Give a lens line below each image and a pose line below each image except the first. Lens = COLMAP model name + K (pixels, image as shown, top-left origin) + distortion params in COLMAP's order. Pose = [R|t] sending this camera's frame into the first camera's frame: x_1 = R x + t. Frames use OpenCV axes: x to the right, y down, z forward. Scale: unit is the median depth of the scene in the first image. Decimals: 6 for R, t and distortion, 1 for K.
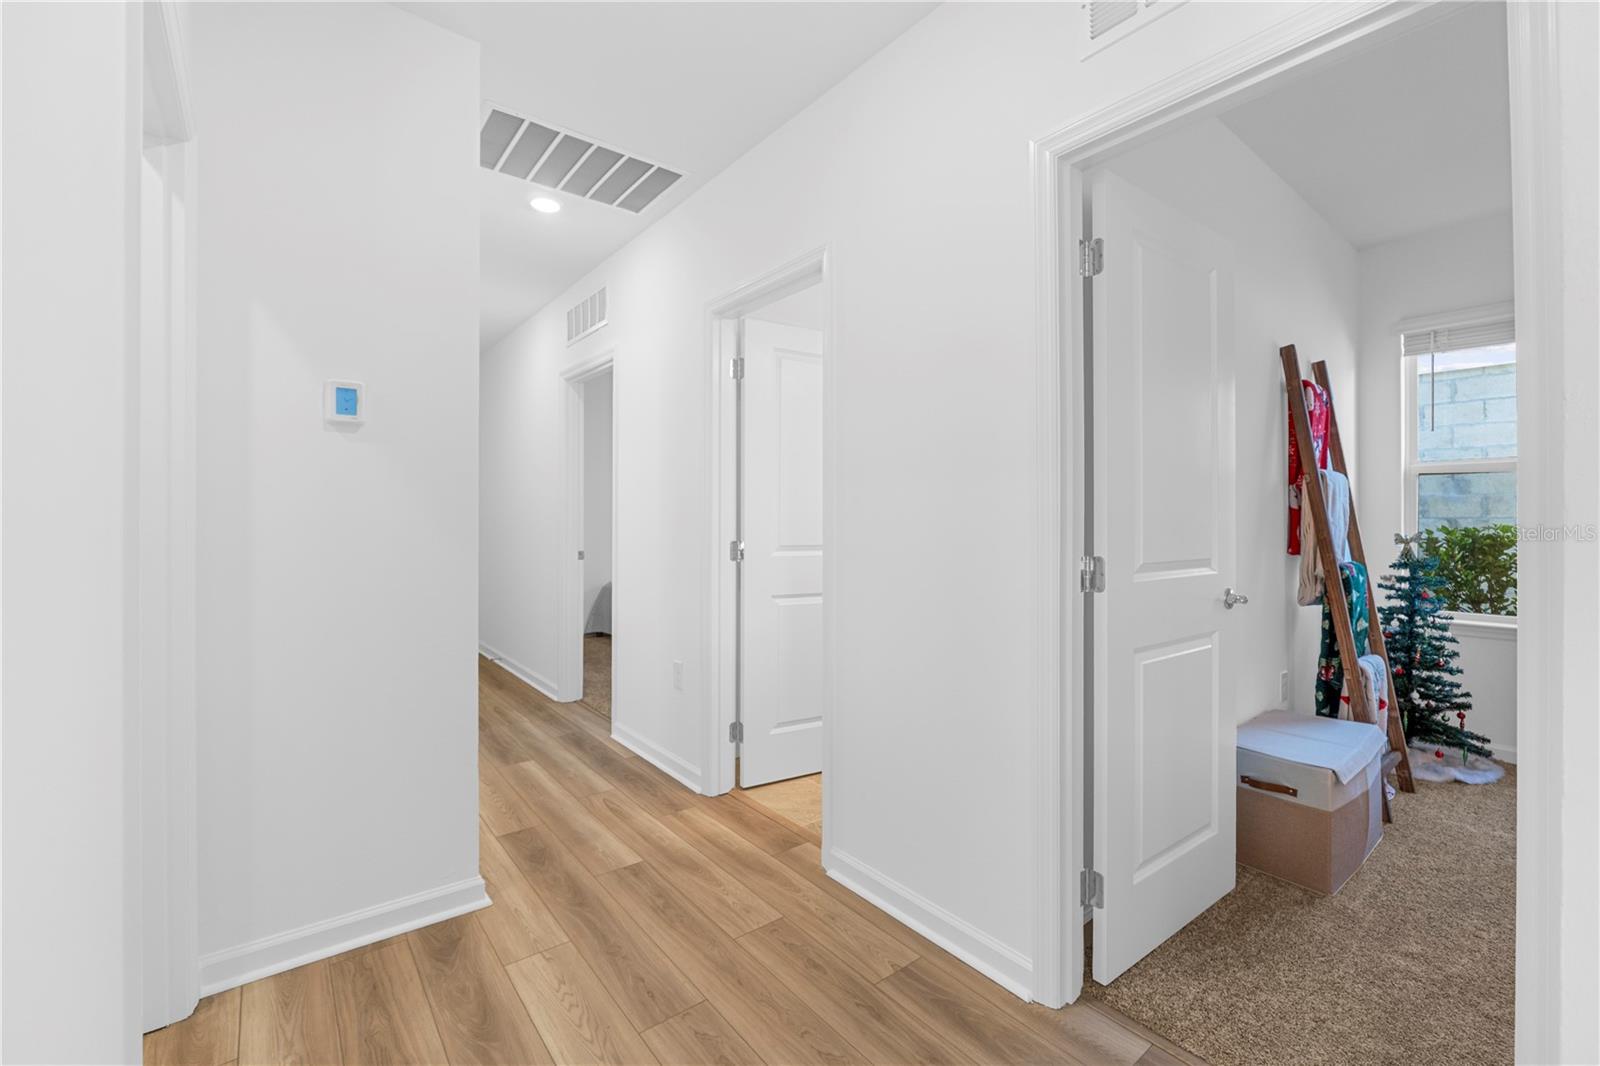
lens RADIAL K [[674.7, 0, 803.6], [0, 674.7, 514.8], [0, 0, 1]] dist [-0.004039, -0.000312]
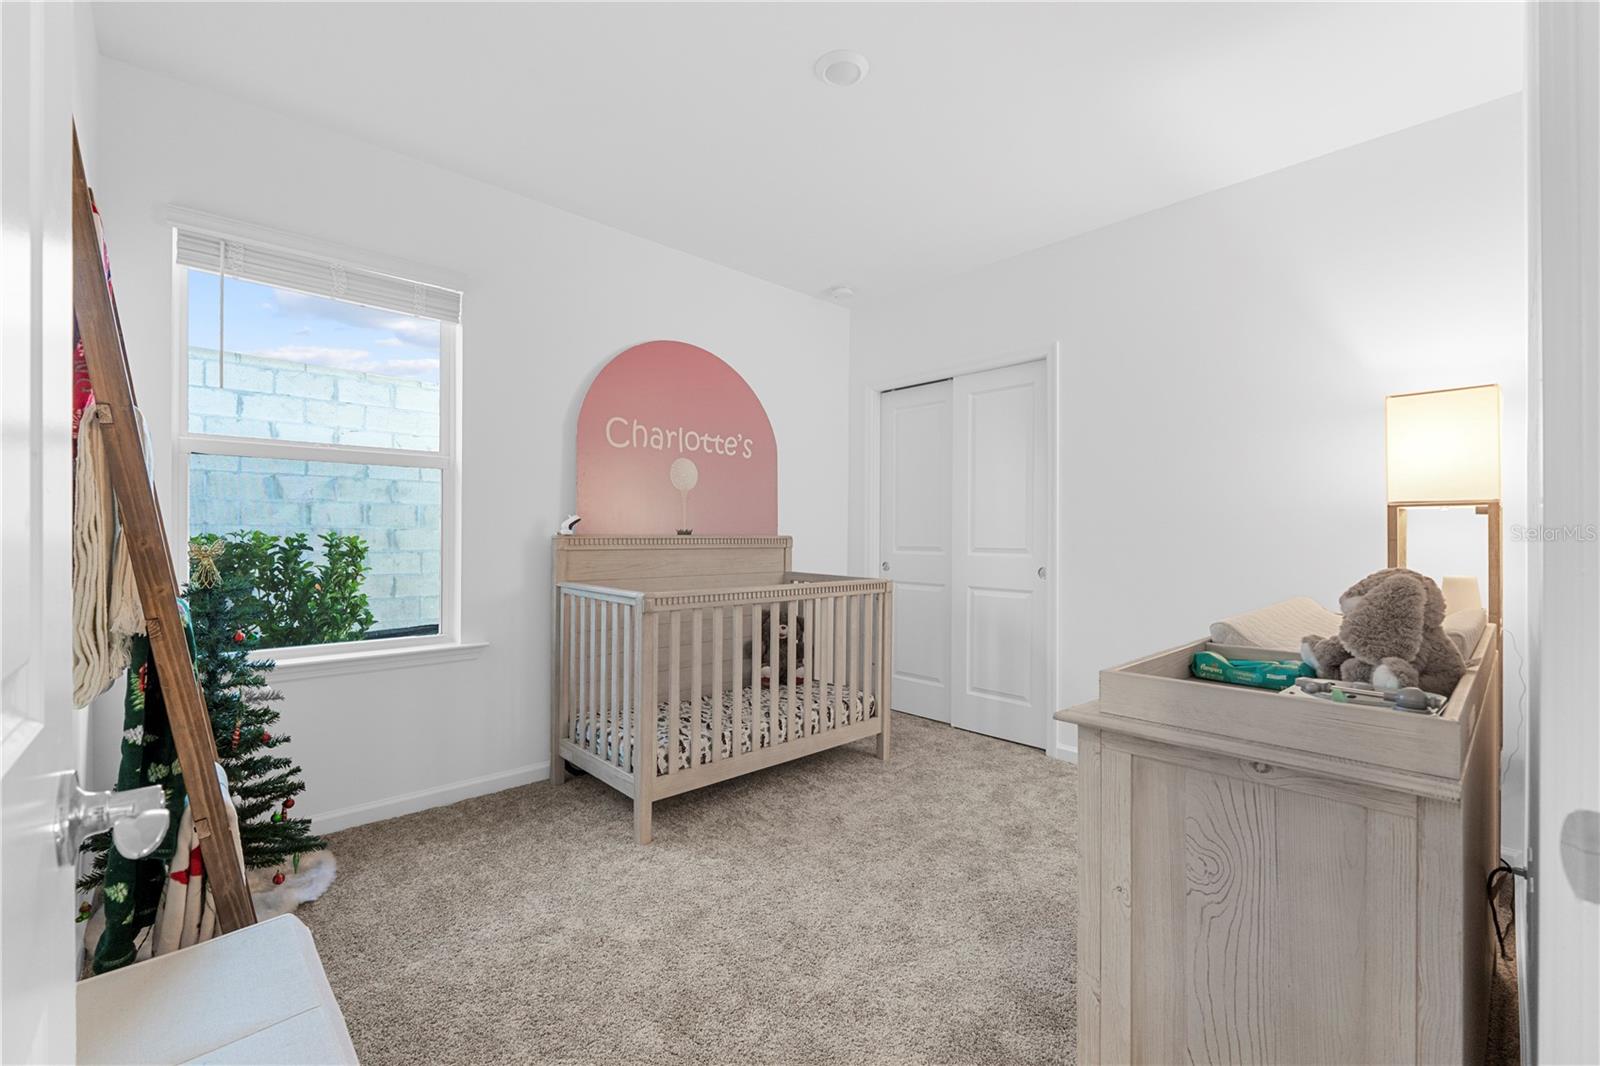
lens RADIAL K [[670.8, 0, 802.8], [0, 670.8, 526.8], [0, 0, 1]] dist [0.000084, 0.000079]
pose [[-0.076959, 0.008262, 0.997000, 0.250264], [-0.005228, 0.999949, -0.008690, 0.018451], [-0.997021, -0.005881, -0.076911, 0.526380]]
